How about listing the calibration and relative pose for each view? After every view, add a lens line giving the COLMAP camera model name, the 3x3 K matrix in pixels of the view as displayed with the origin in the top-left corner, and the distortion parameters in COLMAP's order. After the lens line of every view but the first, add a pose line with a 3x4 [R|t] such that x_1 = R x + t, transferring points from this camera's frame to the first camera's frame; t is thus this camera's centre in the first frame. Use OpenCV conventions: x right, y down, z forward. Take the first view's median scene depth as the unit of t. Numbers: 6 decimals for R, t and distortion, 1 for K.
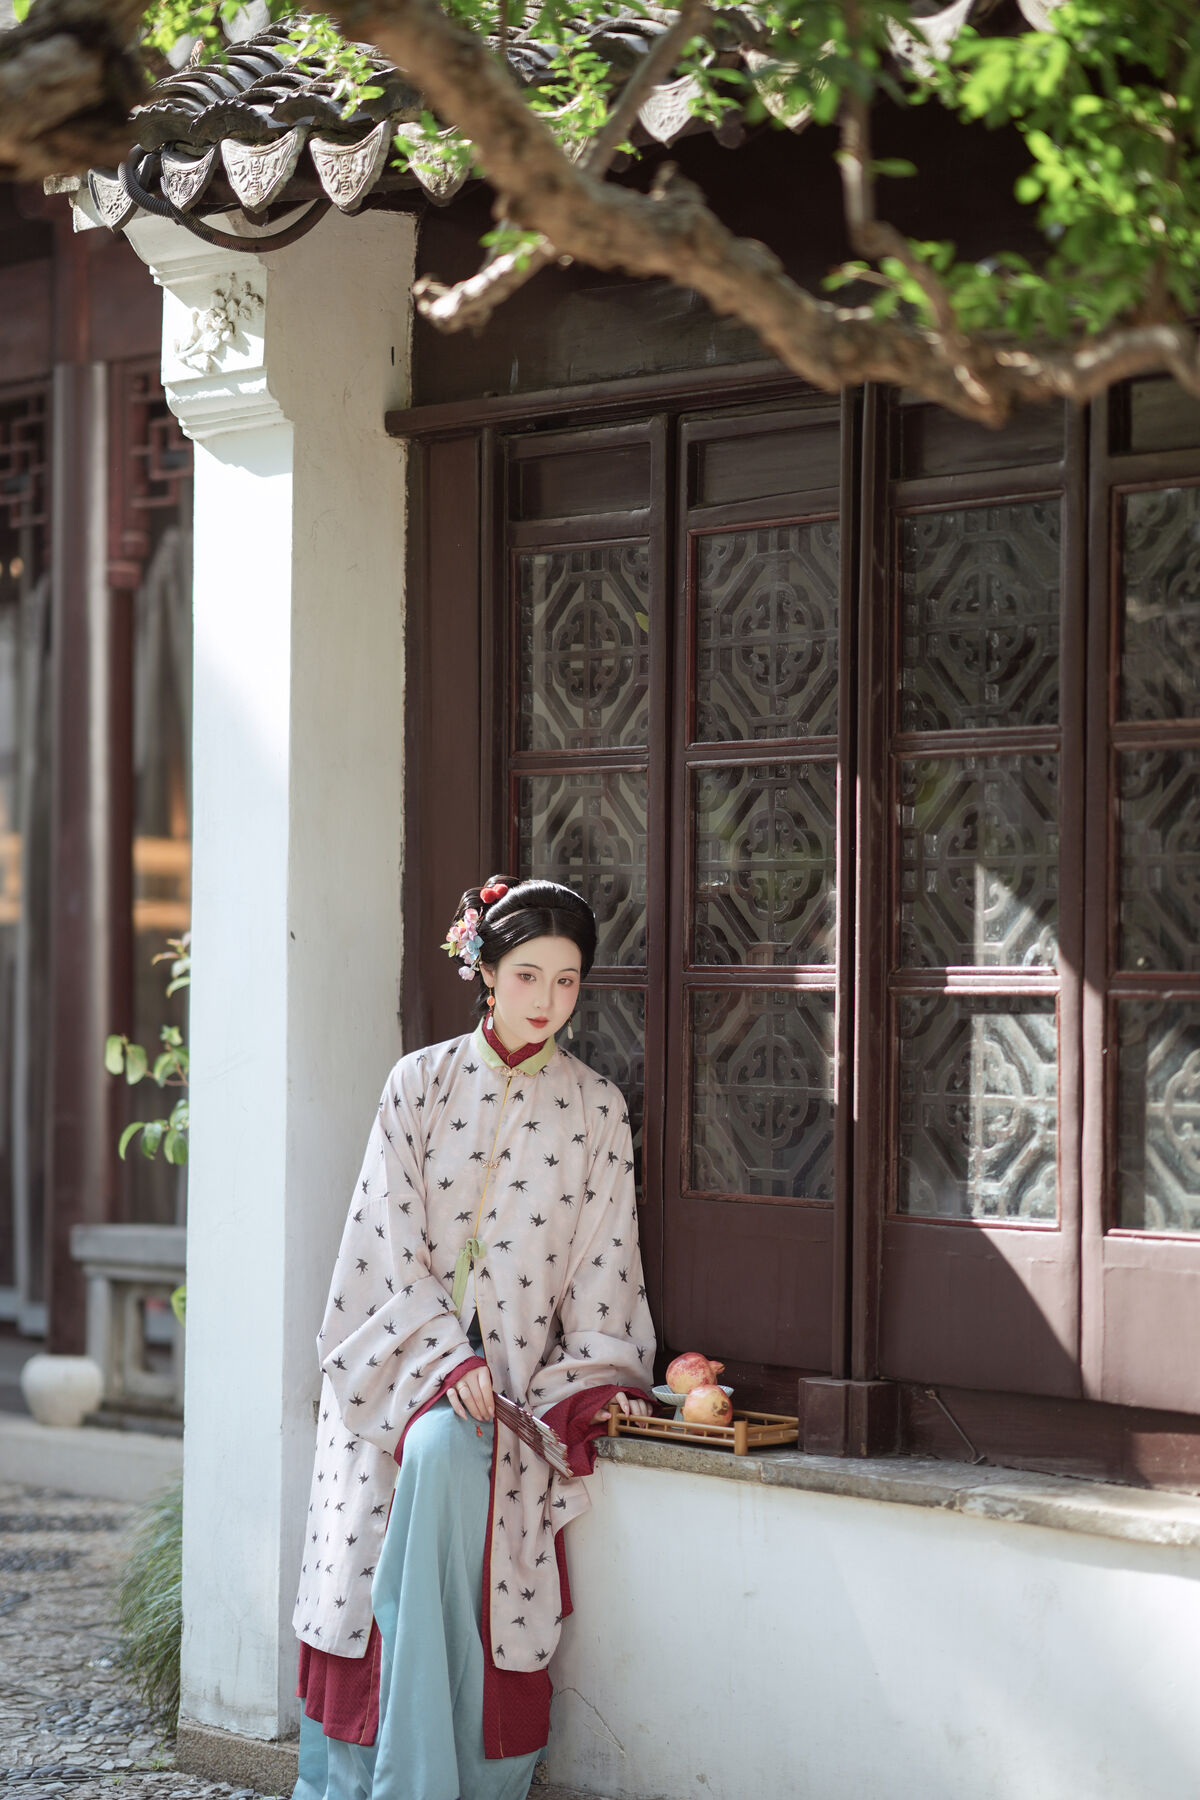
lens RADIAL K [[4355.6, 0, 600.0], [0, 4355.6, 900.0], [0, 0, 1]] dist [0.136342, -0.443620]
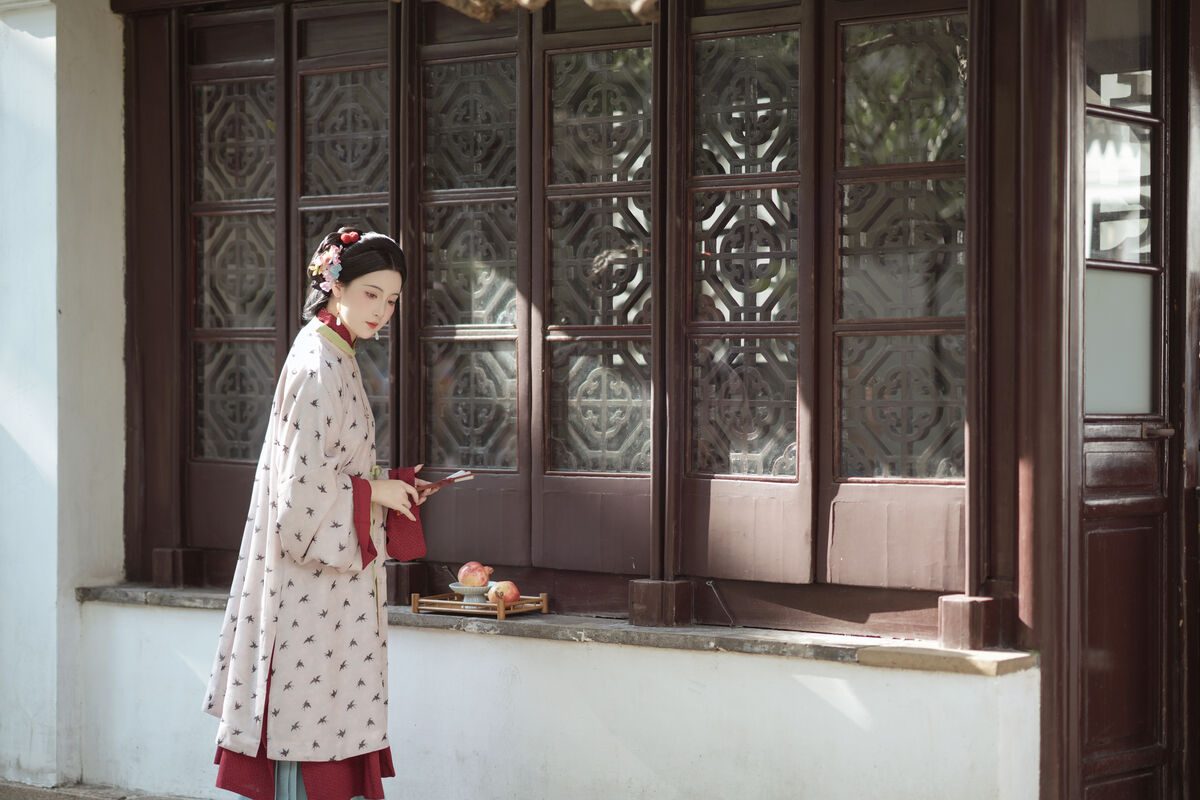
lens RADIAL K [[3009.9, 0, 600.0], [0, 3009.9, 400.0], [0, 0, 1]] dist [0.115752, 0.058570]
pose [[0.989982, -0.009200, 0.140892, -0.032057], [0.005159, 0.999566, 0.029017, 0.010530], [-0.141098, -0.028000, 0.989600, -0.201884]]
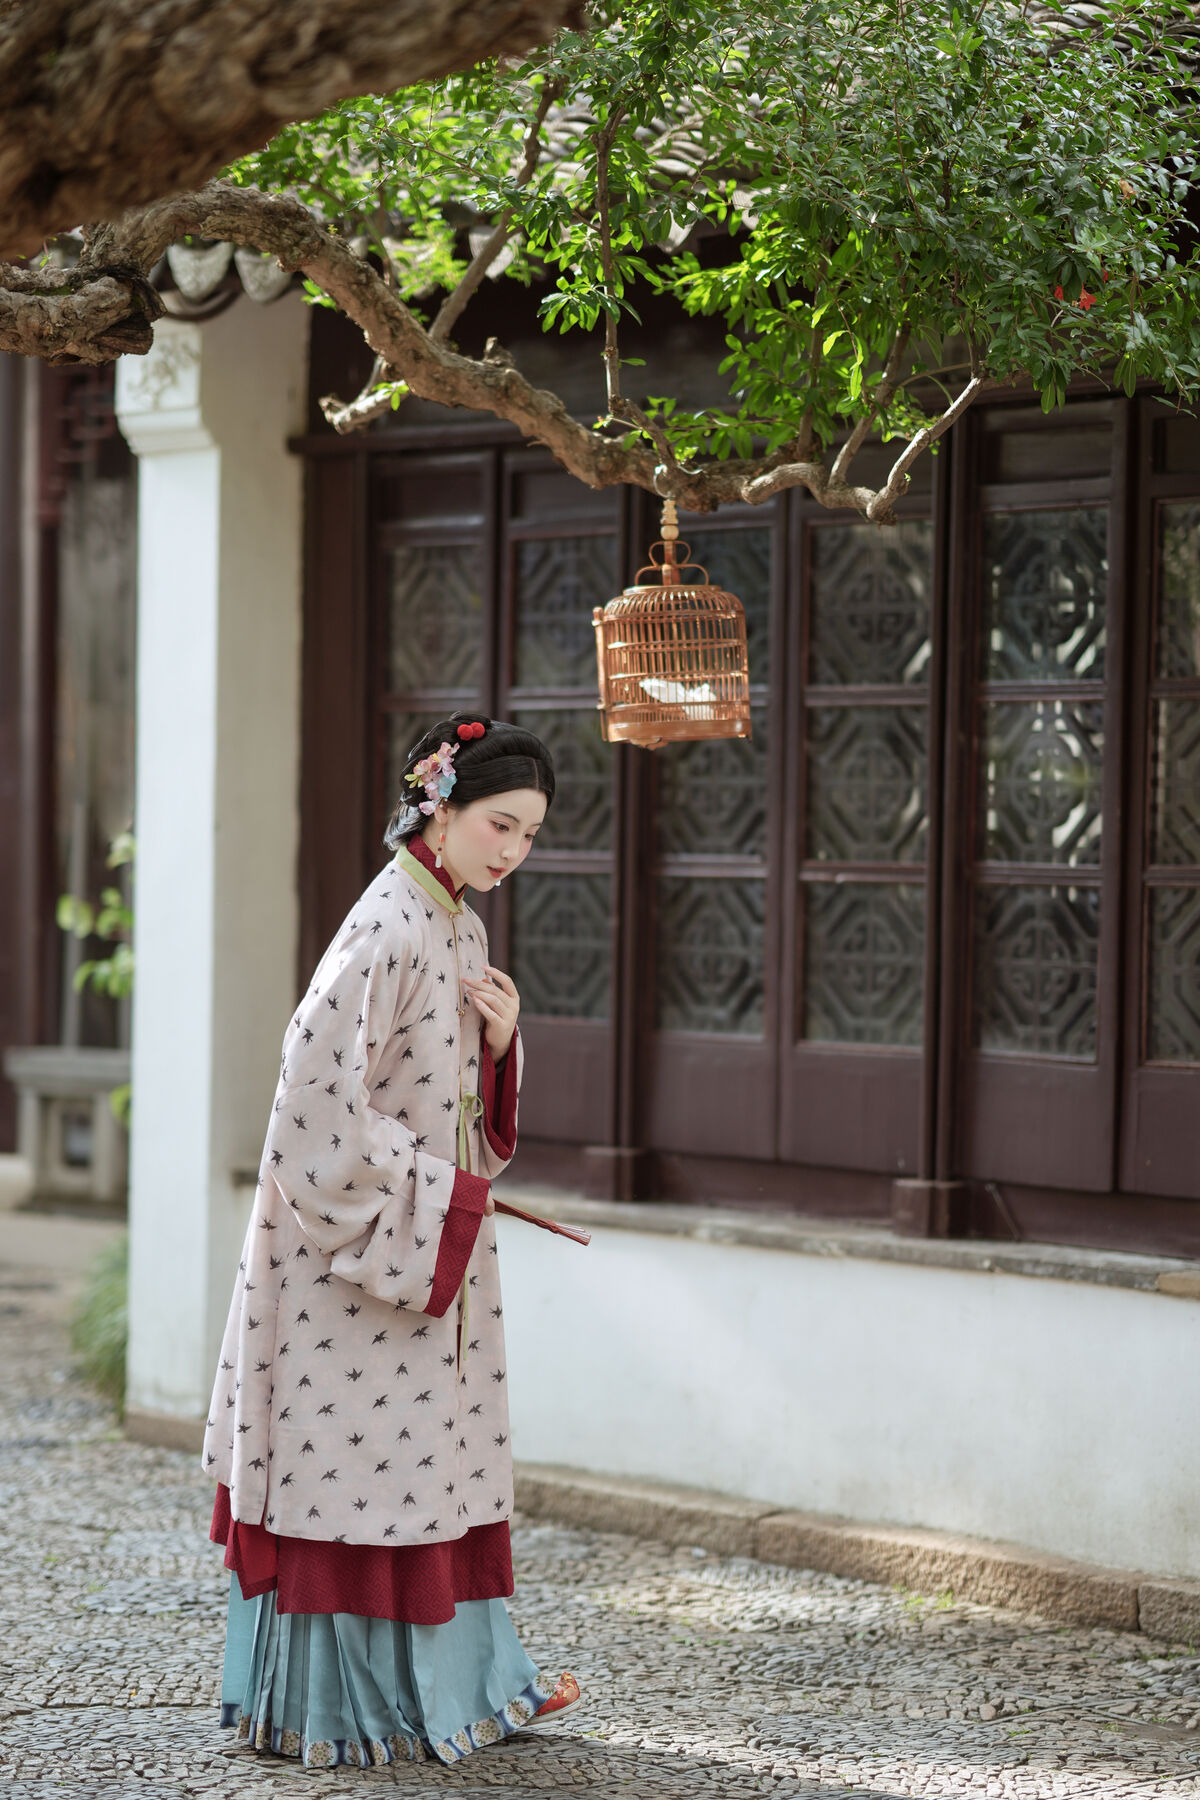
lens RADIAL K [[4355.6, 0, 600.0], [0, 4355.6, 900.0], [0, 0, 1]] dist [0.136342, -0.443620]
pose [[0.999318, 0.006278, 0.036396, -0.000799], [-0.007524, 0.999387, 0.034201, -0.018313], [-0.036159, -0.034452, 0.998752, -0.399213]]
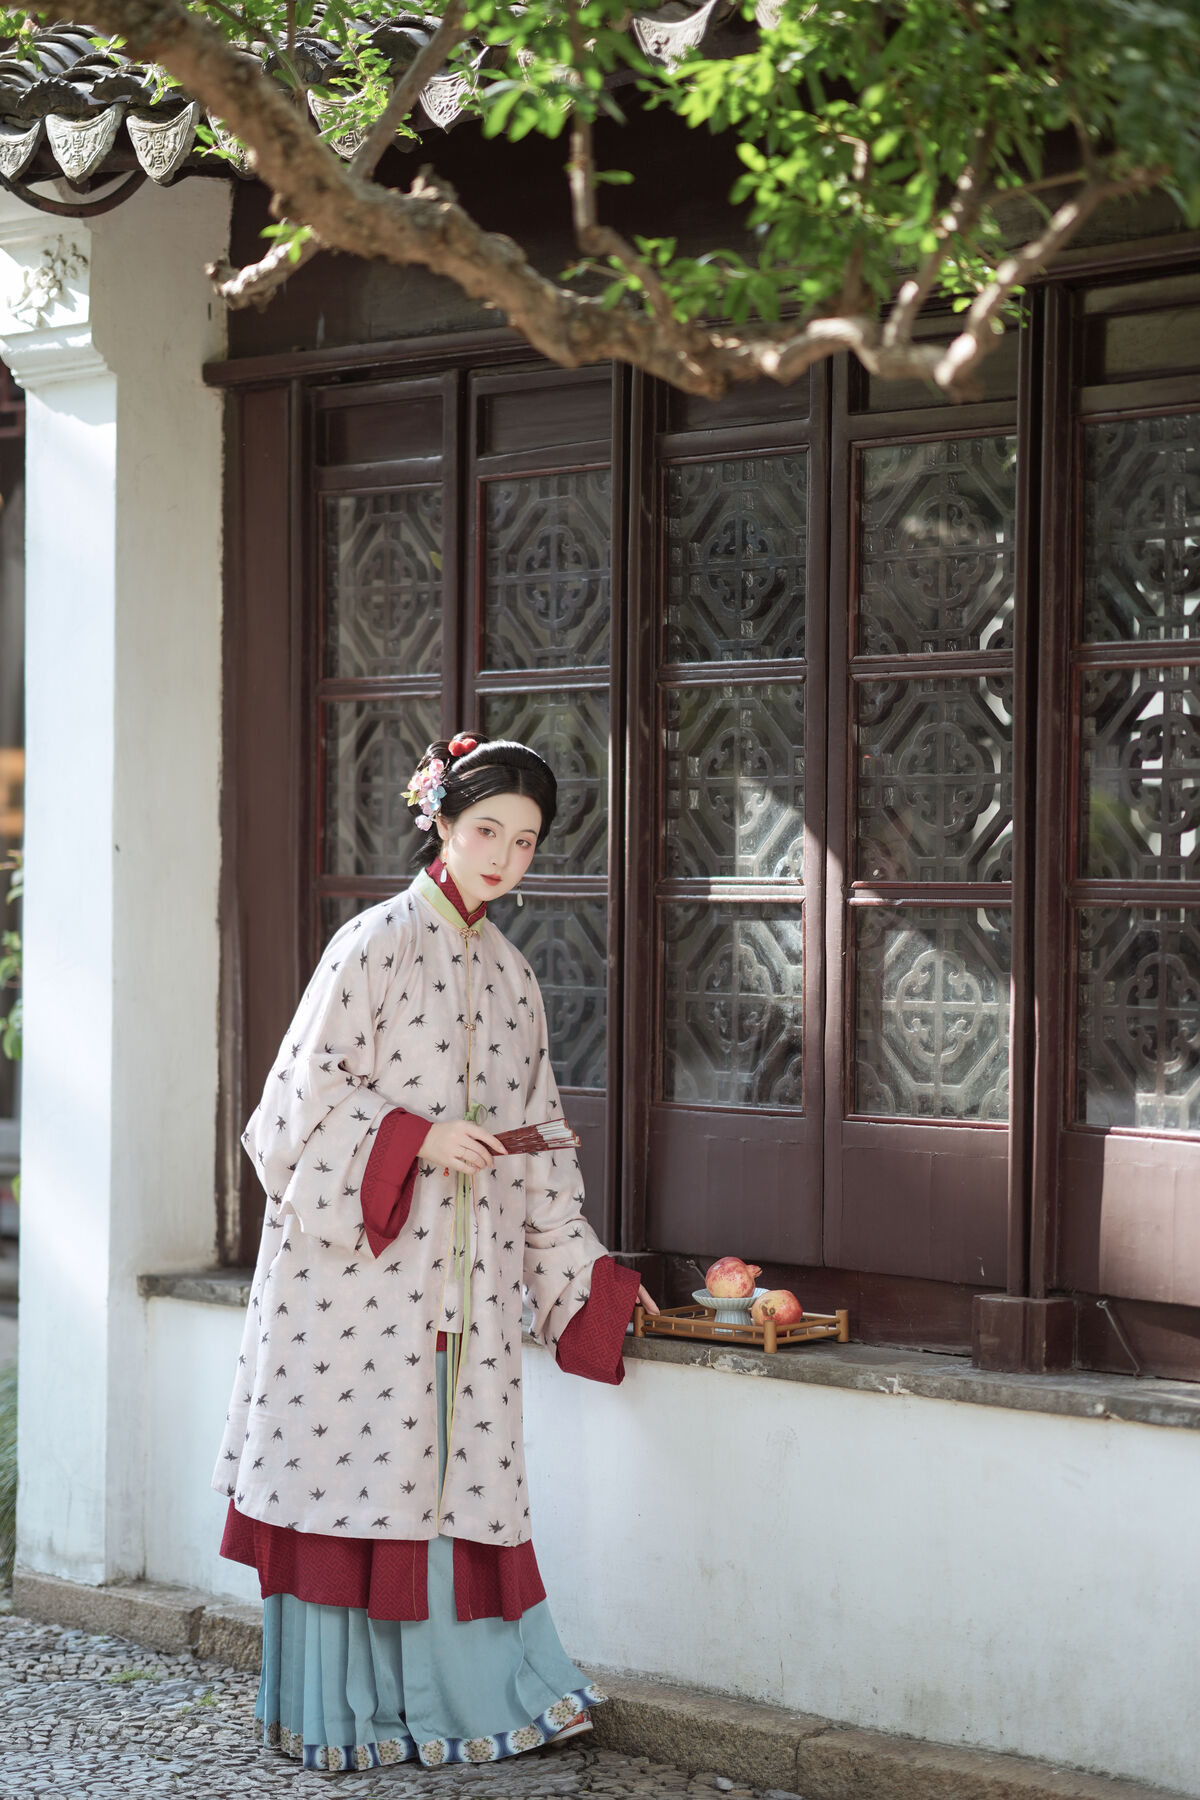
lens RADIAL K [[4343.8, 0, 600.0], [0, 4343.8, 900.0], [0, 0, 1]] dist [0.113819, -0.101638]
pose [[0.999628, -0.000790, 0.027251, 0.022320], [0.000203, 0.999768, 0.021539, -0.002504], [-0.027262, -0.021526, 0.999397, -0.095243]]
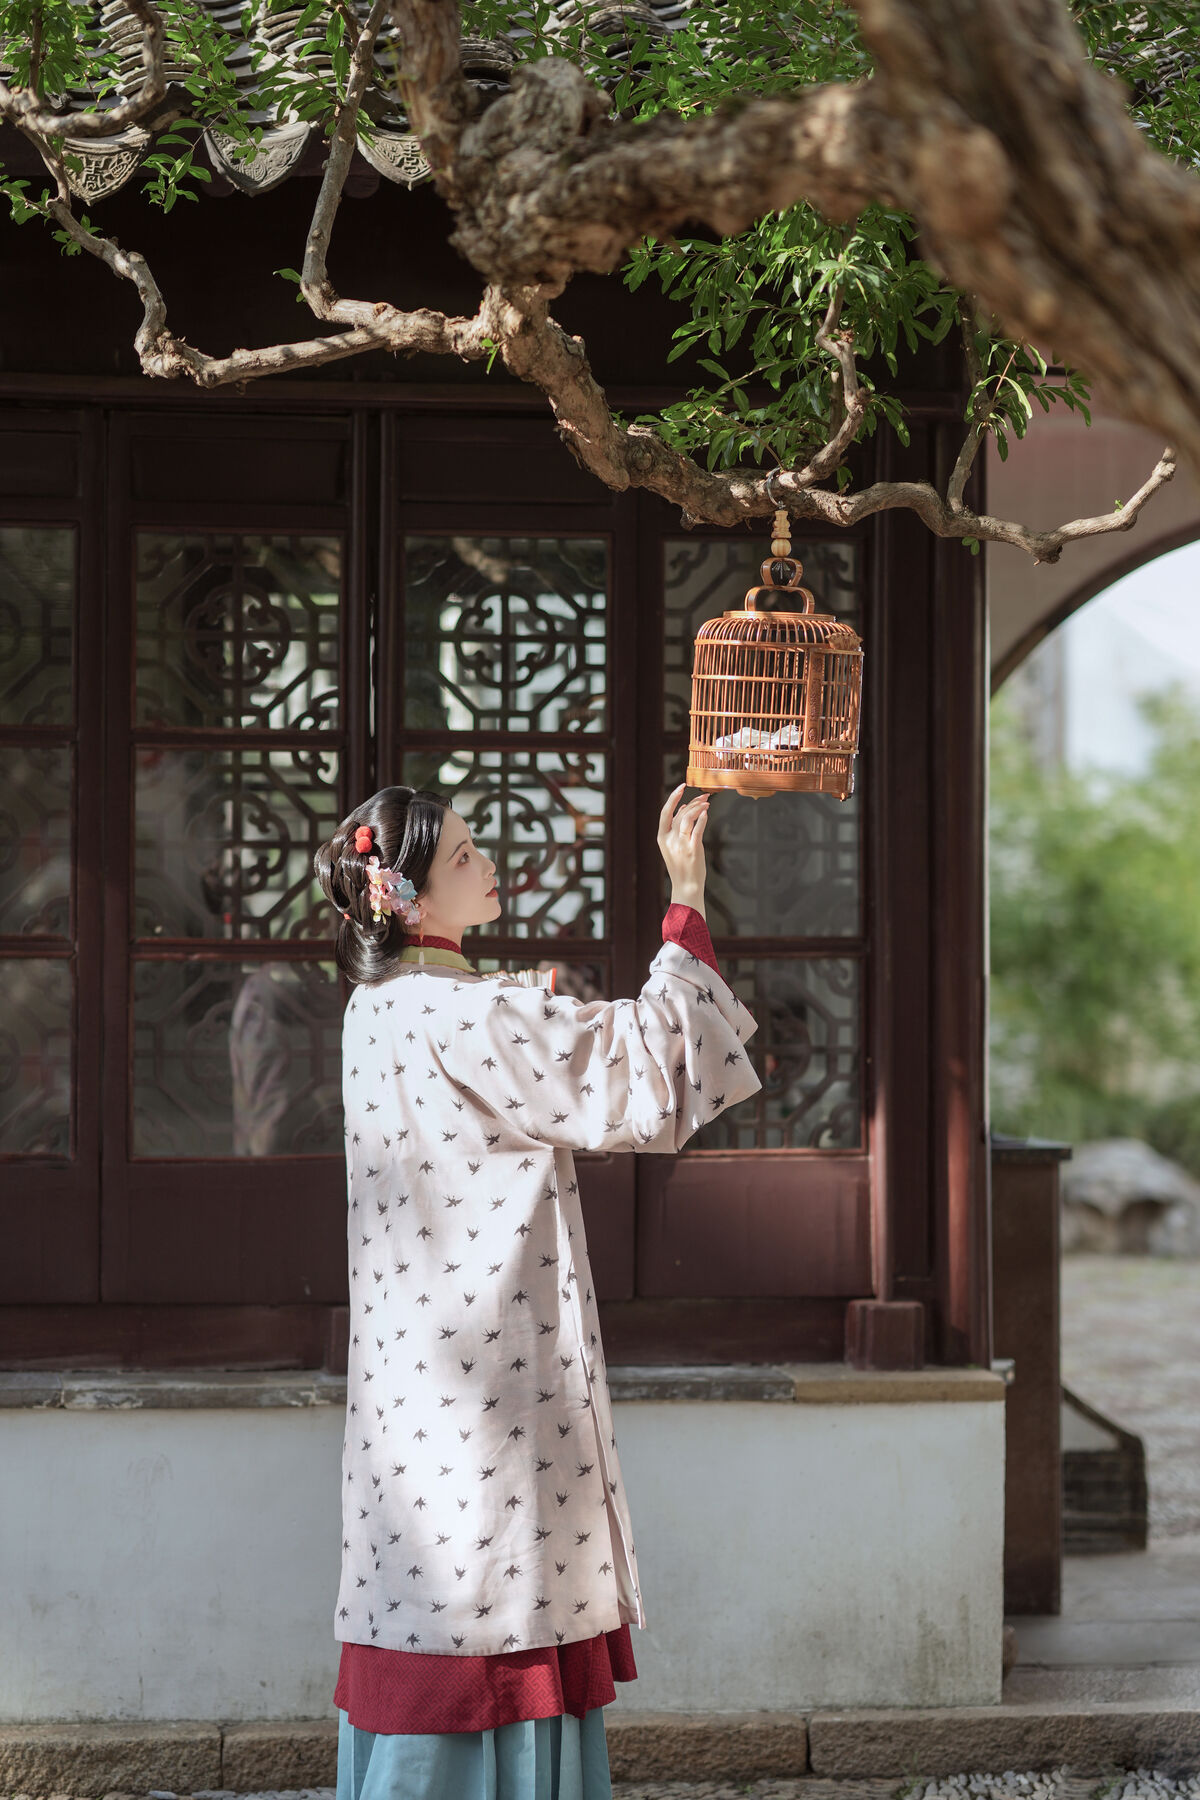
lens RADIAL K [[4355.6, 0, 600.0], [0, 4355.6, 900.0], [0, 0, 1]] dist [0.136342, -0.443620]
pose [[0.537860, -0.000639, 0.843034, -0.760031], [-0.014943, 0.999835, 0.010292, -0.007345], [-0.842902, -0.018133, 0.537762, 0.245798]]
